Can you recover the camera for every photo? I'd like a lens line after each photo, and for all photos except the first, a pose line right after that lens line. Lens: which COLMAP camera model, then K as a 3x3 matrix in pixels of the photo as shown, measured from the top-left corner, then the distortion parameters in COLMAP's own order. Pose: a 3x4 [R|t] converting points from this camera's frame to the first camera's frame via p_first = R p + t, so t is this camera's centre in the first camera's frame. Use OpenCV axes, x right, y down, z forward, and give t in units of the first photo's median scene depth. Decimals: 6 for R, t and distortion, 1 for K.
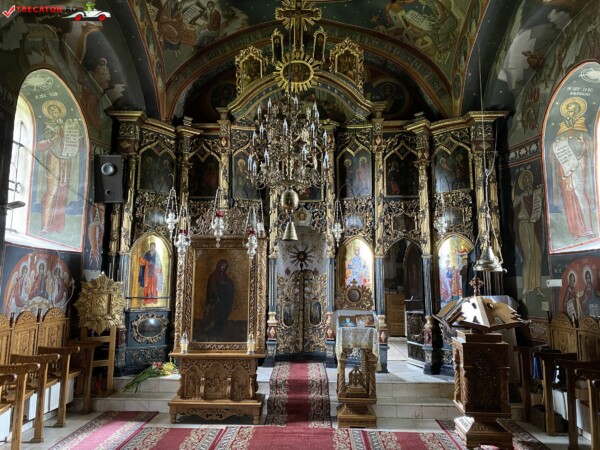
lens RADIAL K [[458.7, 0, 297.0], [0, 458.7, 217.6], [0, 0, 1]] dist [-0.007712, 0.017798]
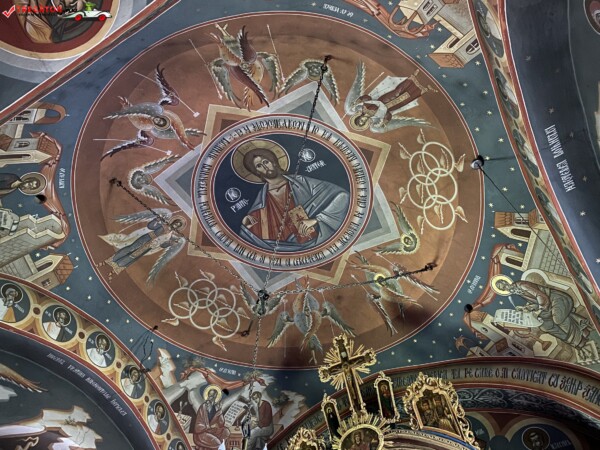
lens RADIAL K [[458.7, 0, 286.2], [0, 458.7, 218.8], [0, 0, 1]] dist [-0.007712, 0.017798]
pose [[0.882085, -0.406813, -0.237547, 0.215392], [0.061988, 0.600097, -0.797522, 0.002469], [0.466994, 0.688757, 0.554554, 0.419338]]
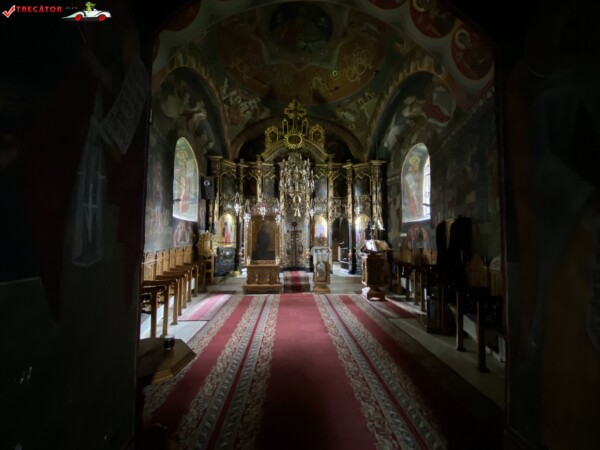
lens RADIAL K [[241.5, 0, 298.1], [0, 241.5, 222.7], [0, 0, 1]] dist [0.010719, -0.008883]
pose [[0.996543, 0.002925, 0.083025, -0.086641], [-0.008888, 0.997398, 0.071548, -0.006488], [-0.082599, -0.072039, 0.993976, -0.191300]]
